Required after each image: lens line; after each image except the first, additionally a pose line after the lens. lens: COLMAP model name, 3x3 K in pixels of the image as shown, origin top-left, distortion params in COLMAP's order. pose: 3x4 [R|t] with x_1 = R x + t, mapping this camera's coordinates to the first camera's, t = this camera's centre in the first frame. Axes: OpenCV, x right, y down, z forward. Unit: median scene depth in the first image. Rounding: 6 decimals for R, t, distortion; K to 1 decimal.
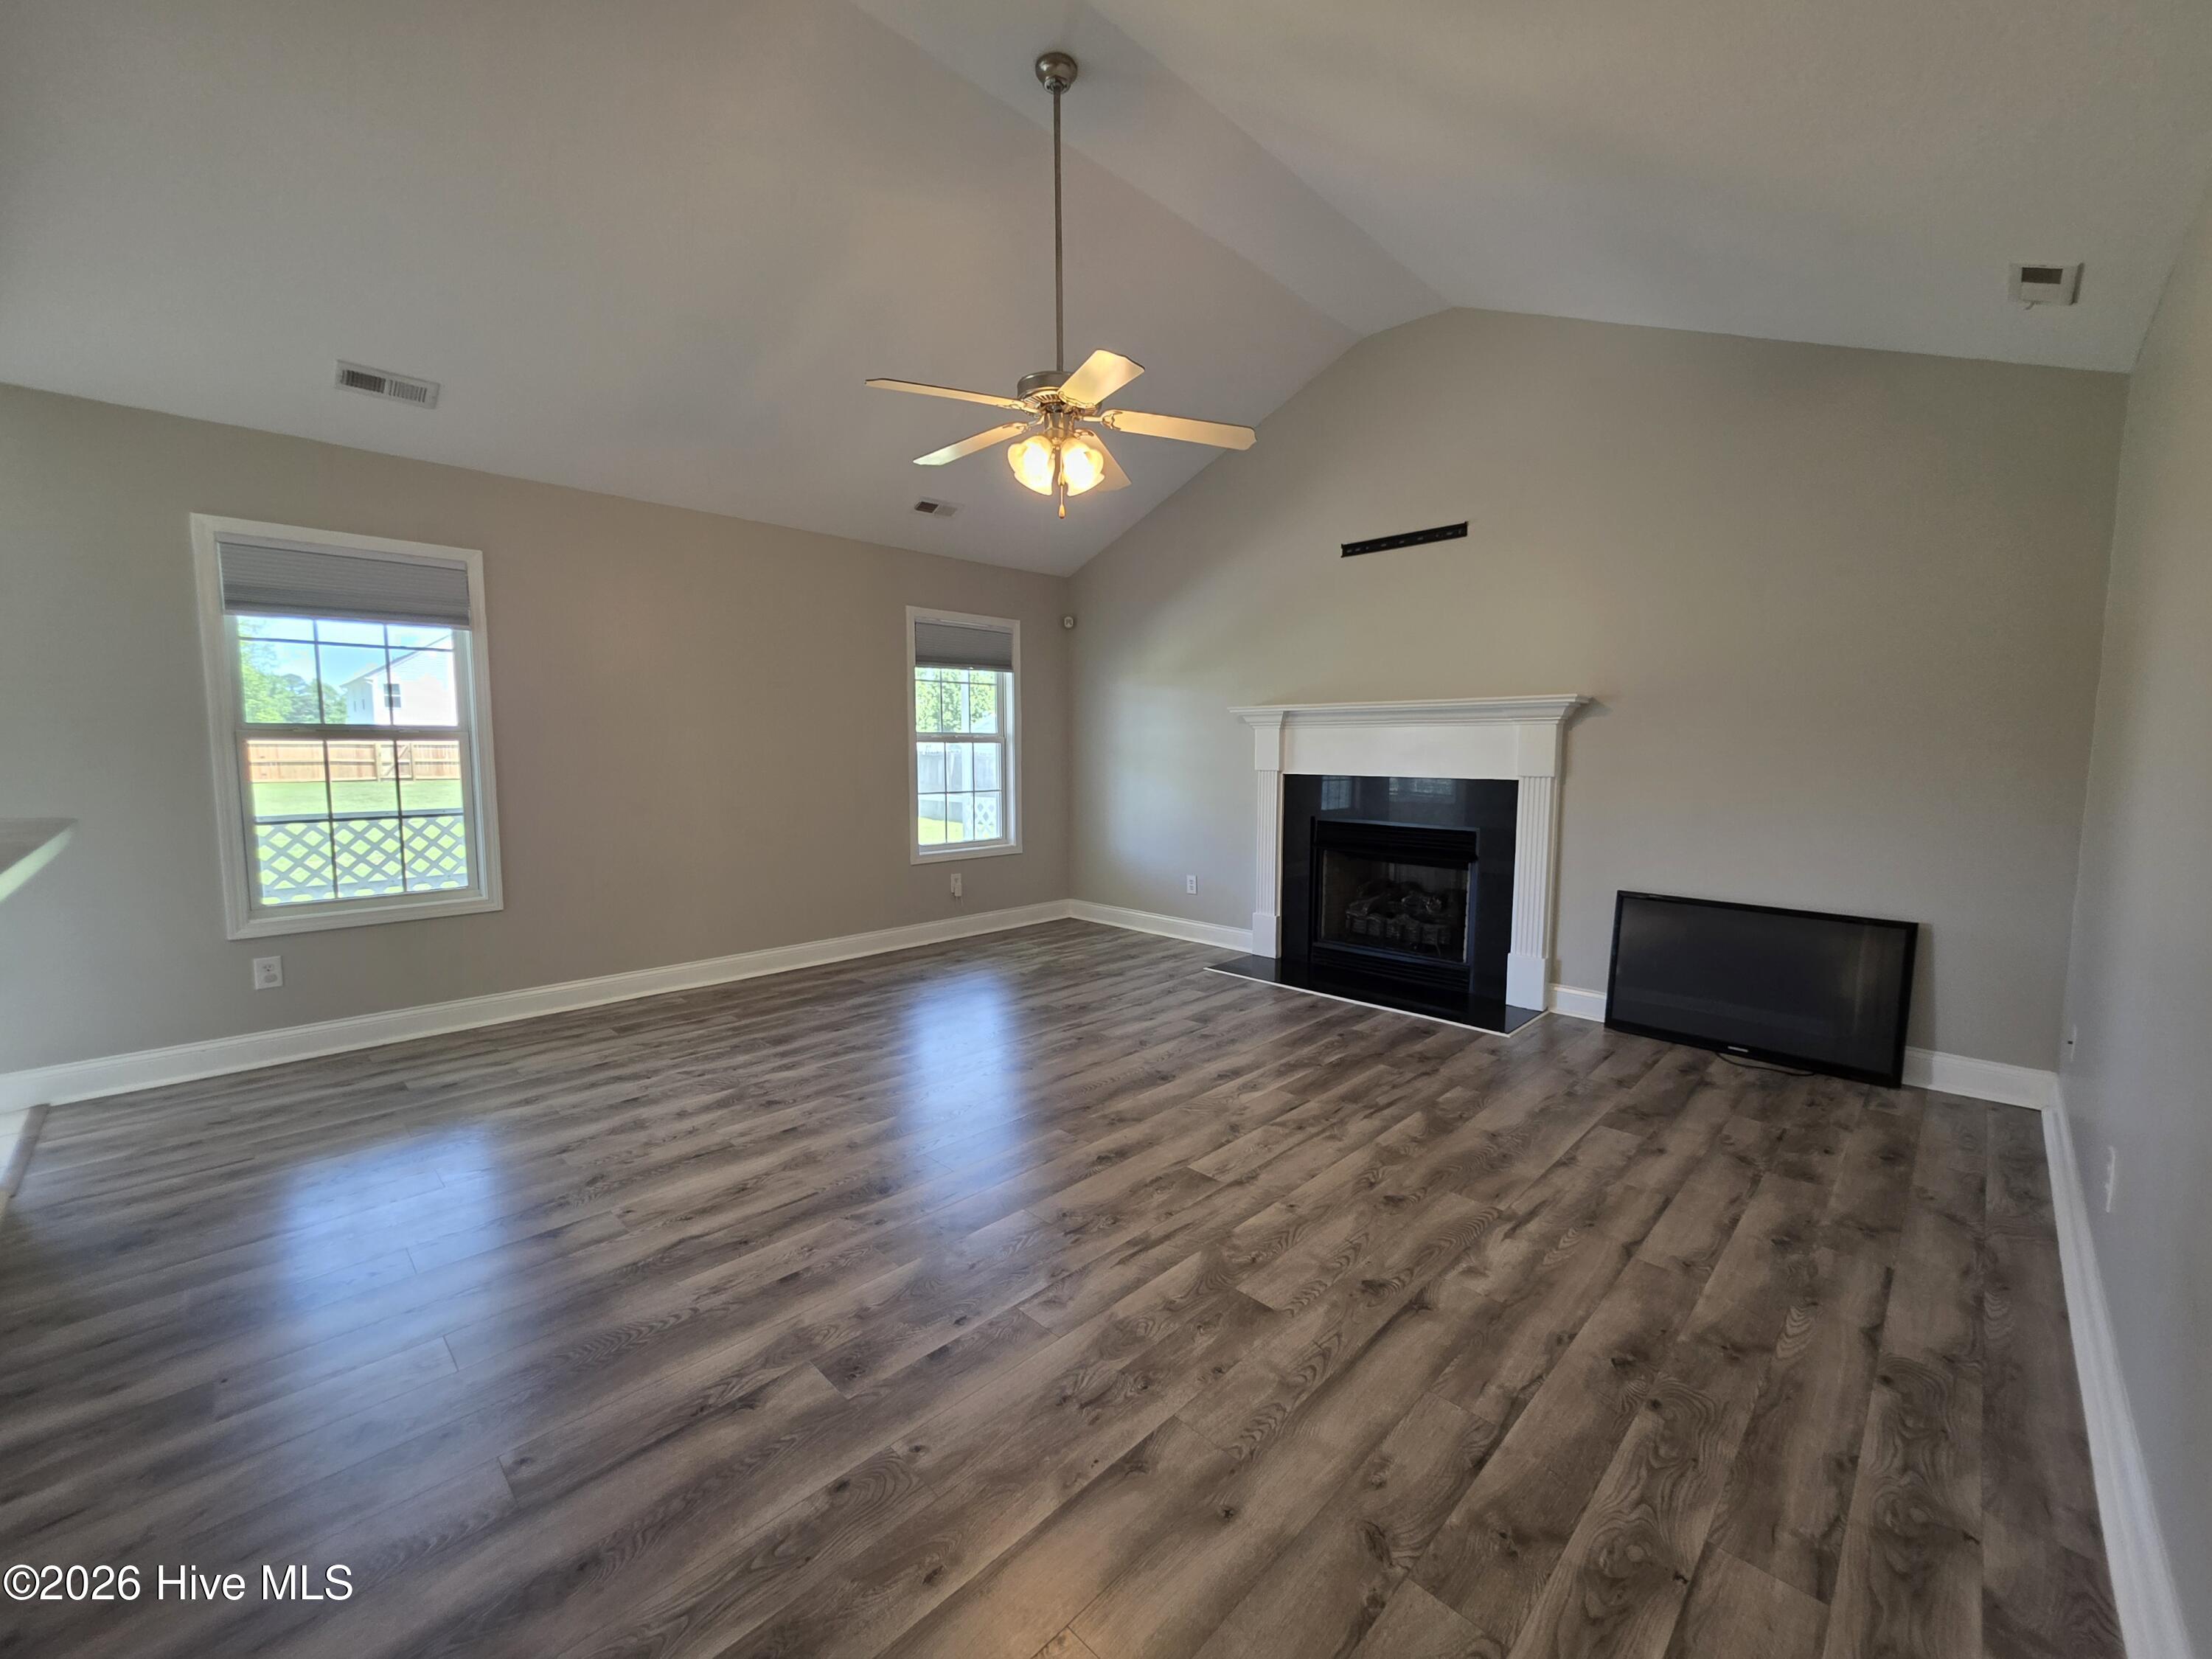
lens RADIAL K [[888.5, 0, 1108.5], [0, 888.5, 832.6], [0, 0, 1]] dist [-0.000714, -0.000060]
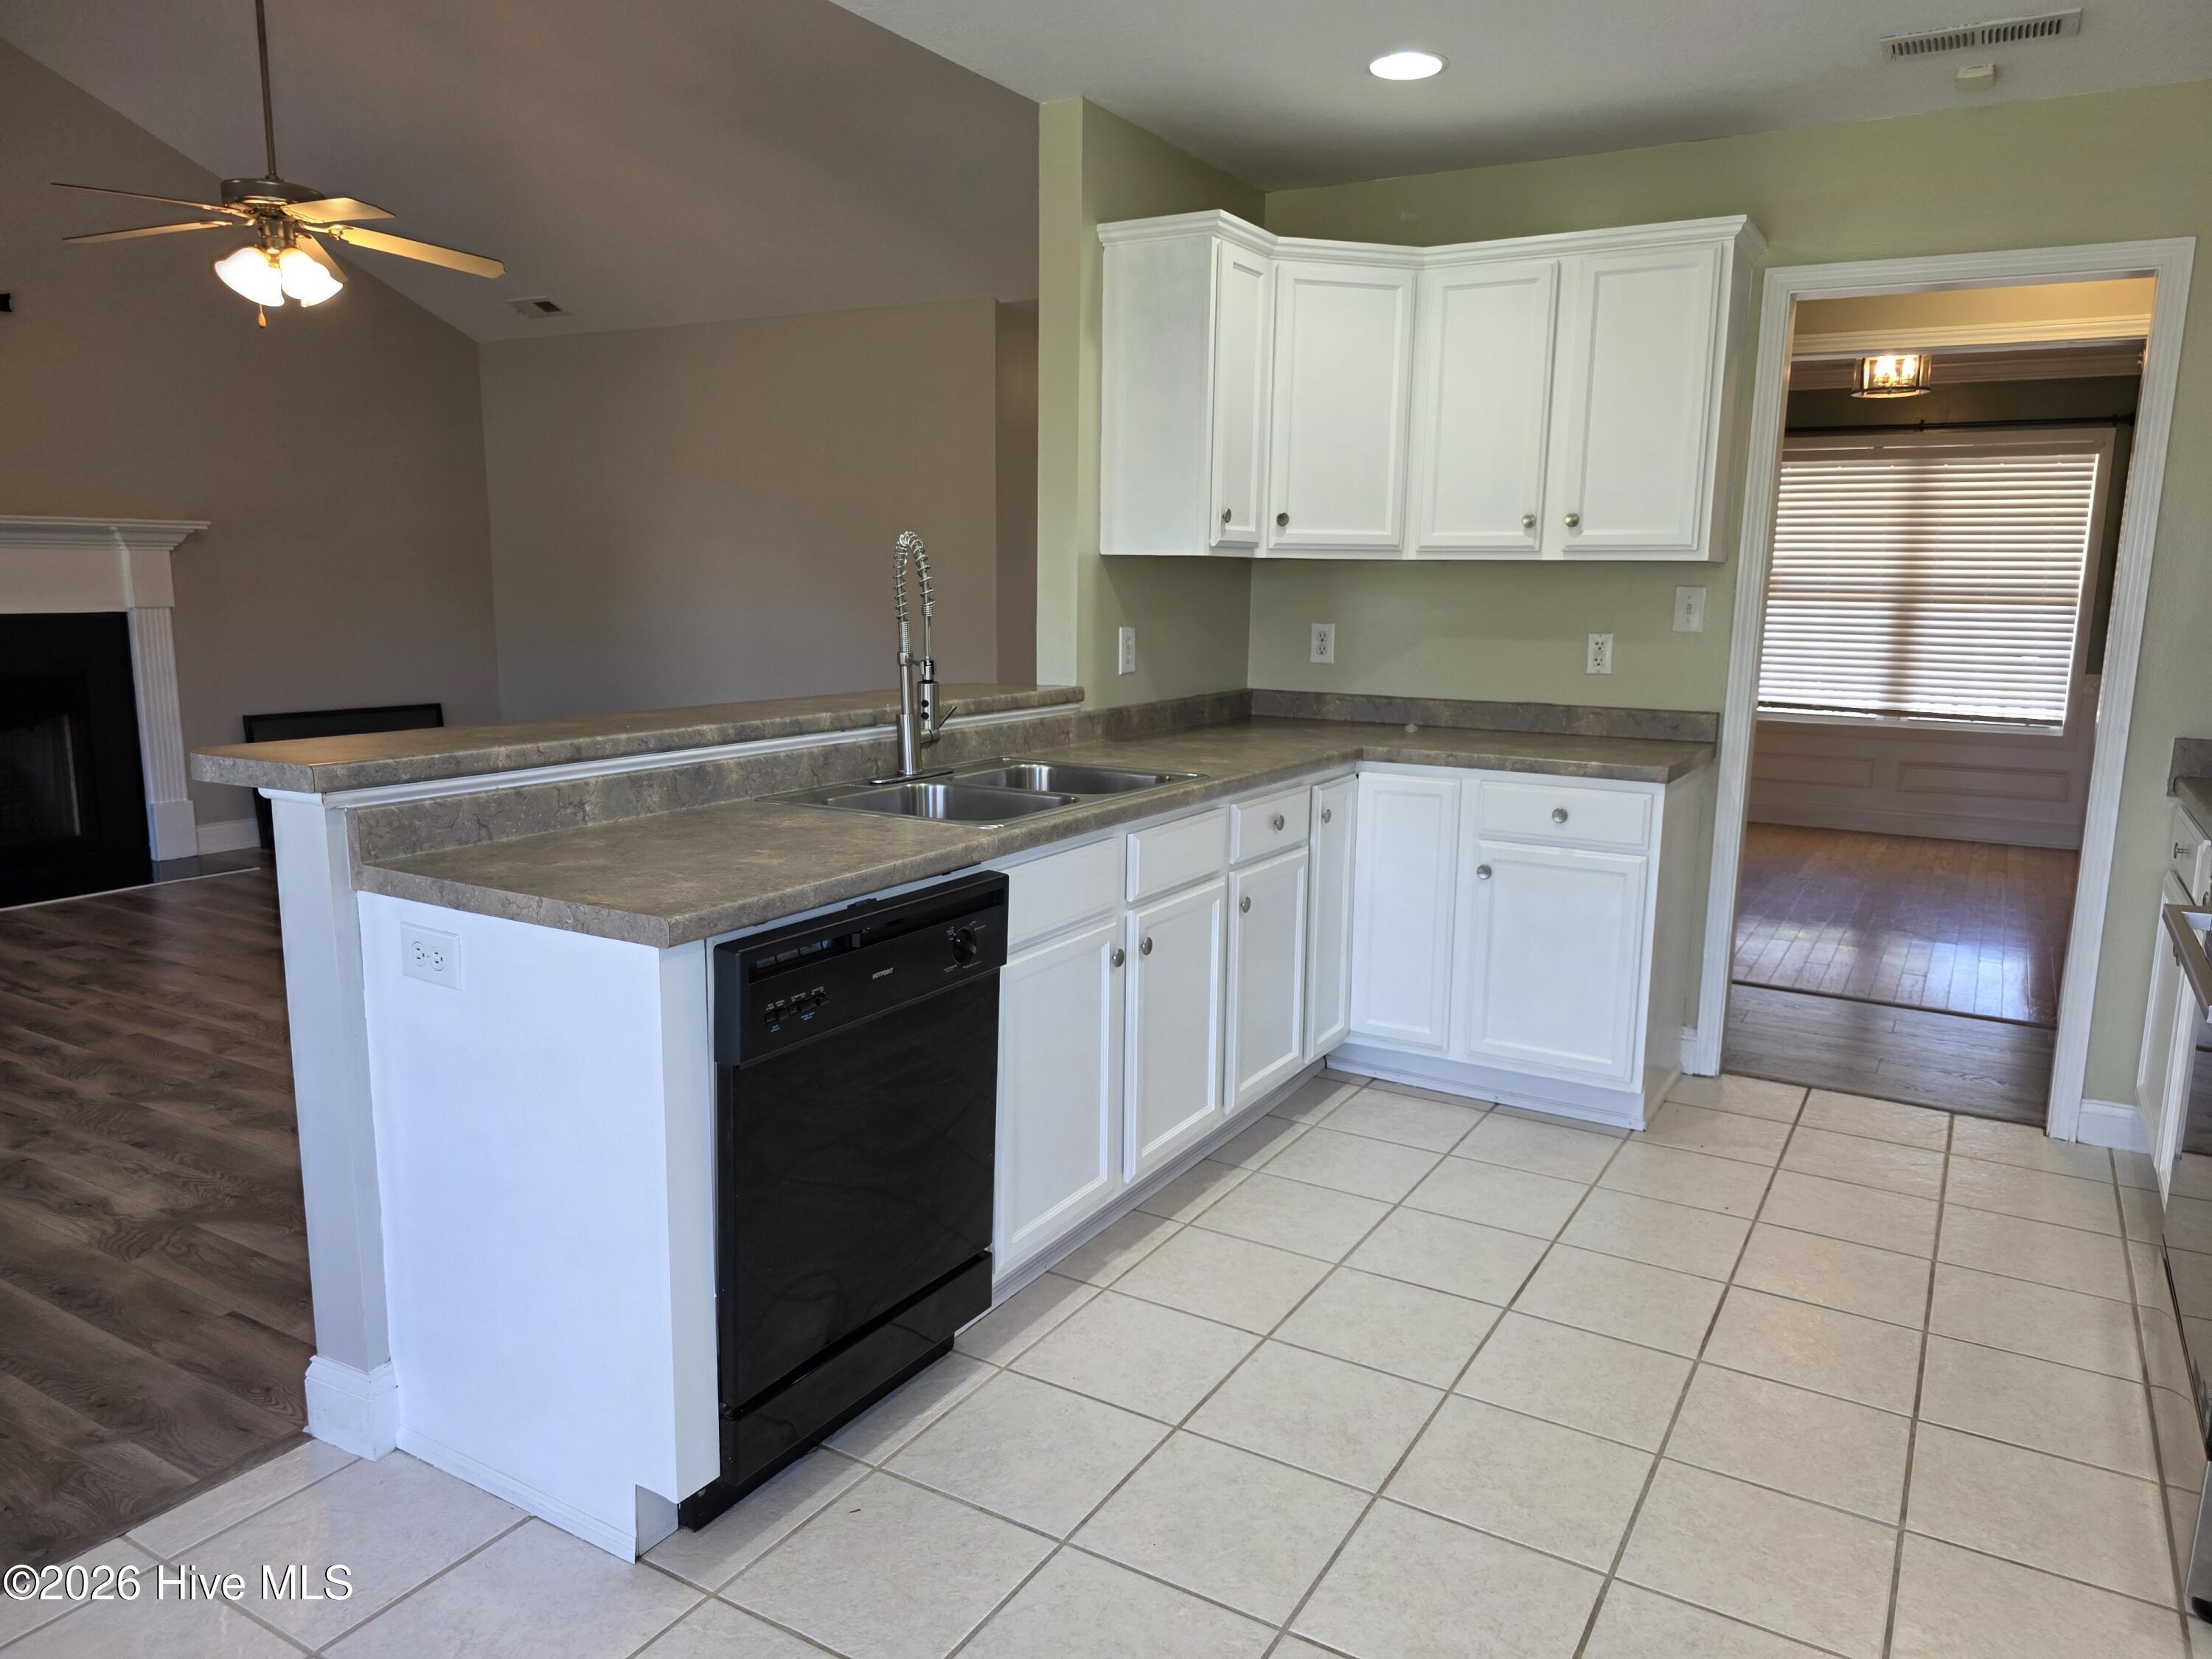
lens RADIAL K [[1493.6, 0, 1111.9], [0, 1493.6, 842.2], [0, 0, 1]] dist [0.064792, -0.066545]
pose [[-0.243613, -0.176977, 0.953589, -1.683260], [0.077255, 0.976546, 0.200974, -0.080523], [-0.966791, 0.122630, -0.224226, 0.522940]]
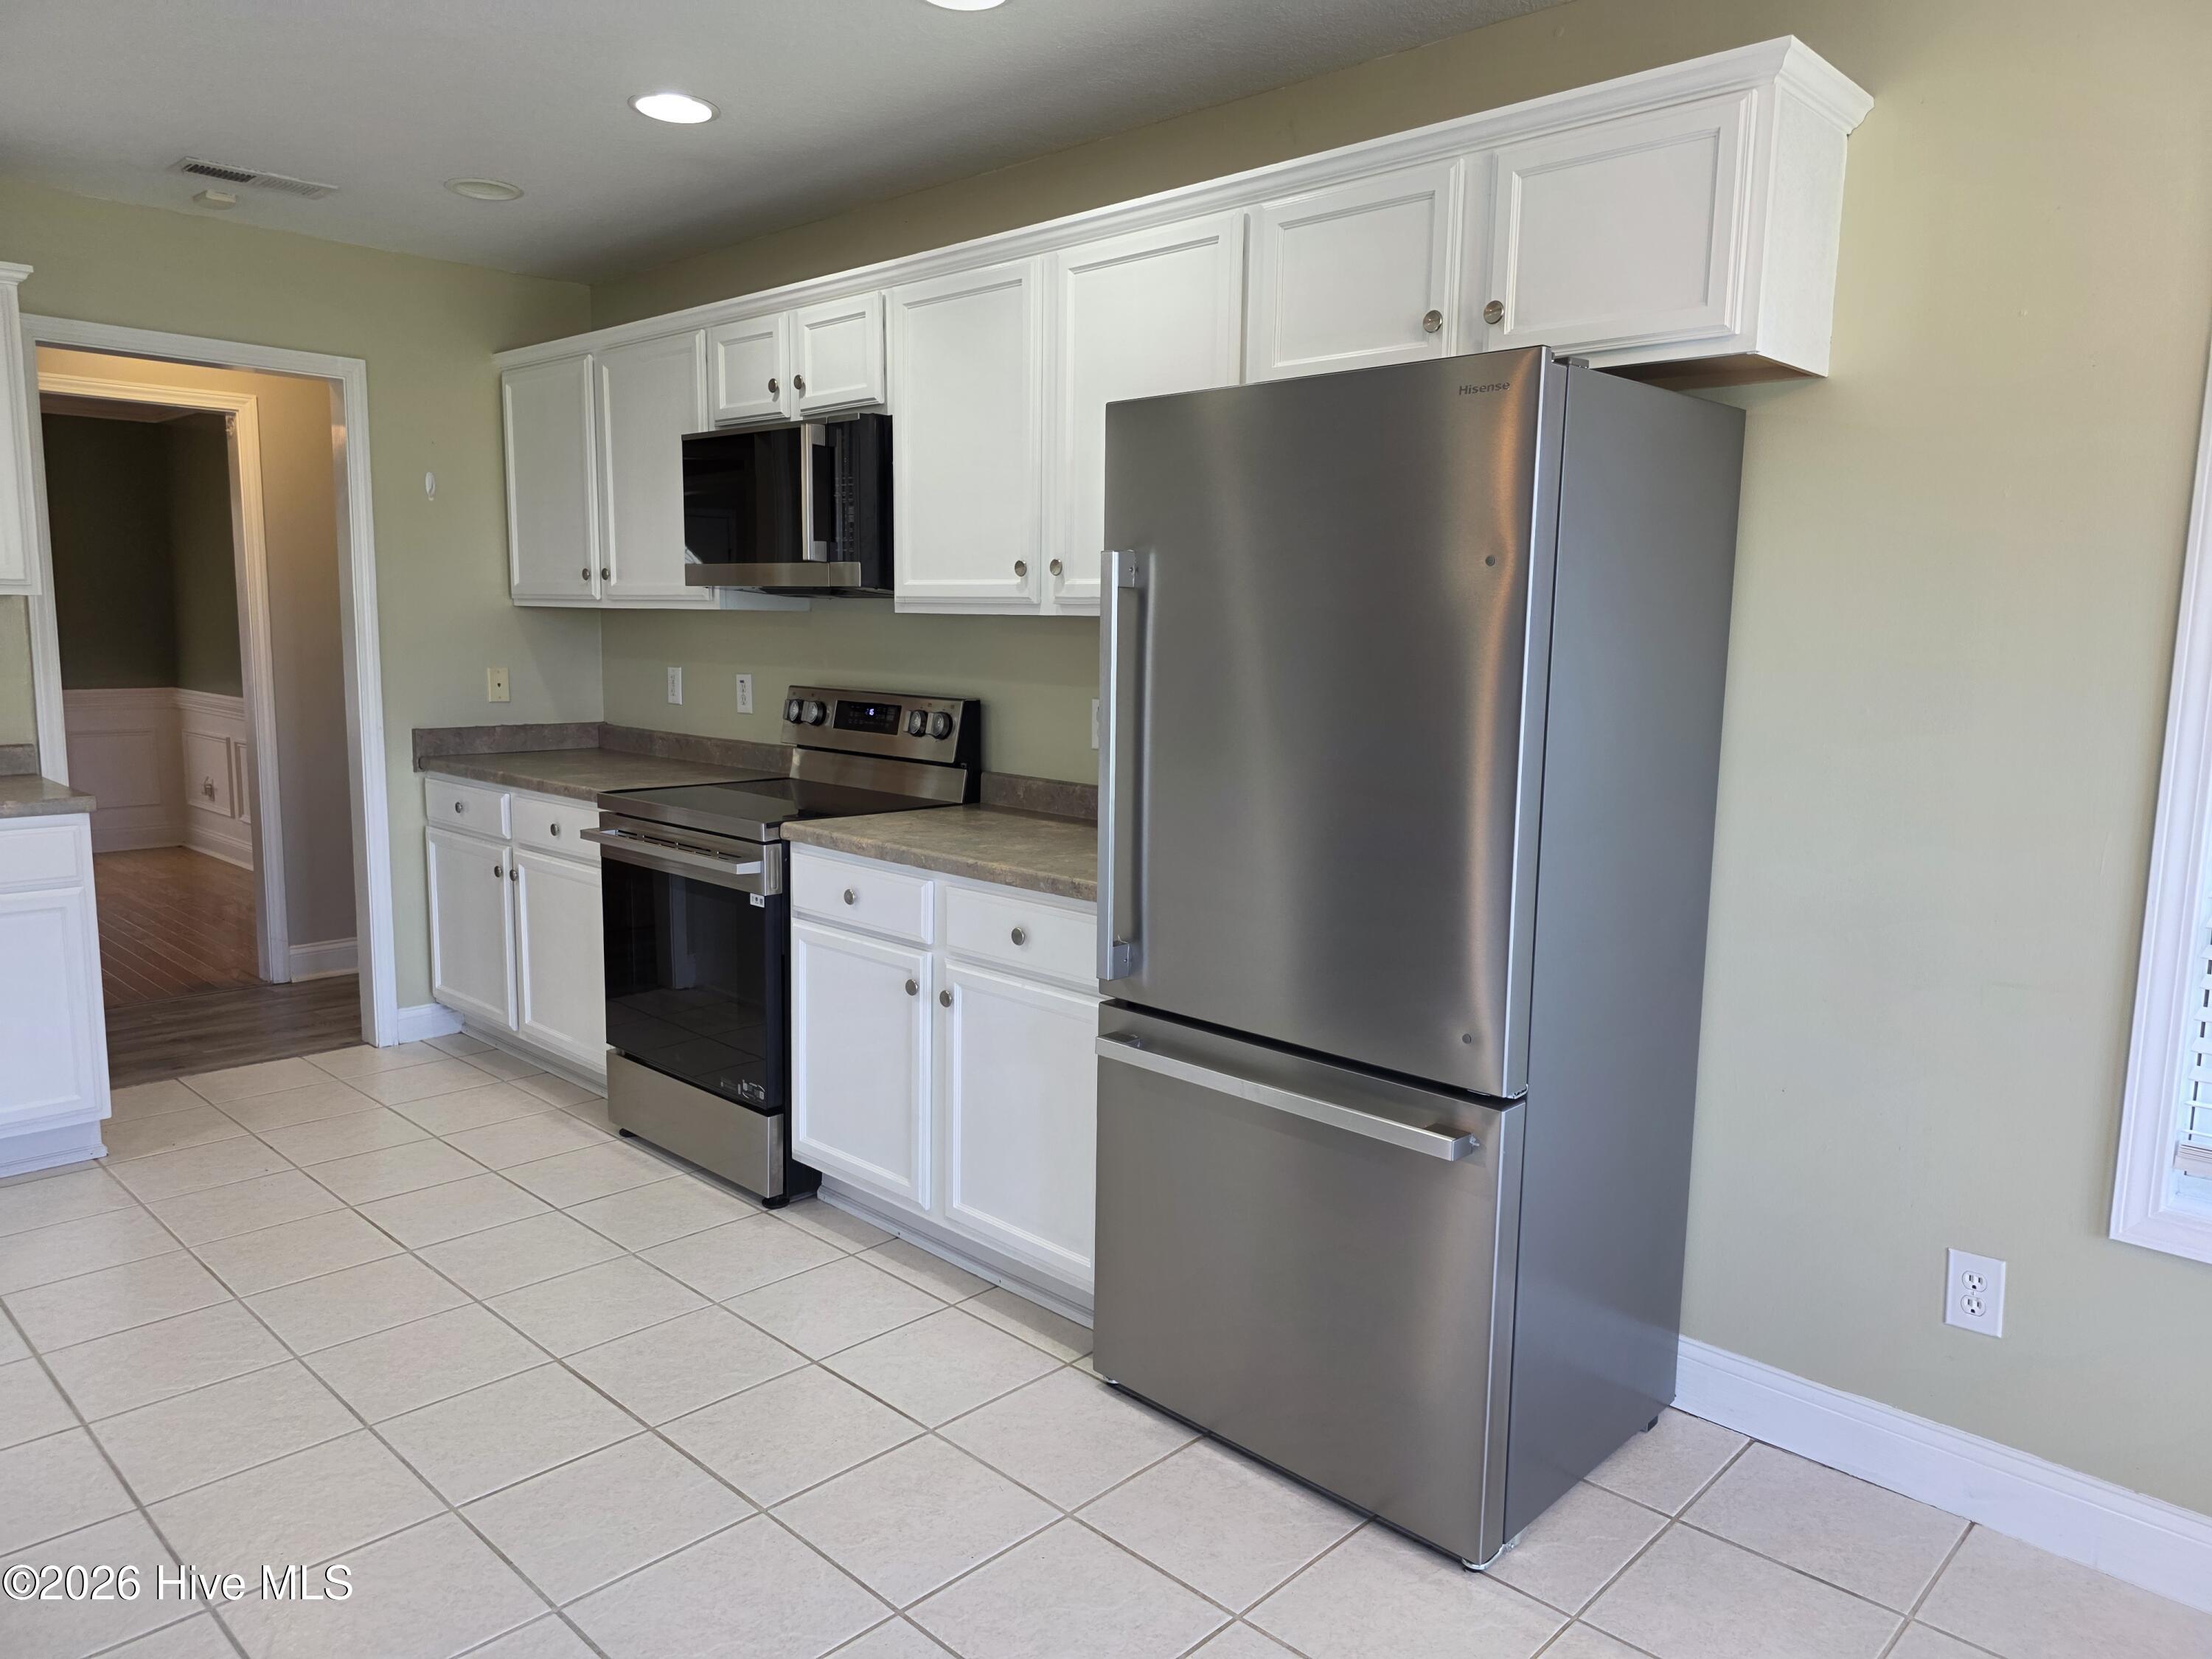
lens RADIAL K [[1510.3, 0, 1105.8], [0, 1510.3, 826.2], [0, 0, 1]] dist [0.015459, -0.000237]
pose [[-0.999791, -0.016791, -0.011699, -1.481902], [-0.019053, 0.972401, 0.232537, -0.140855], [0.007472, 0.232711, -0.972517, 0.995174]]
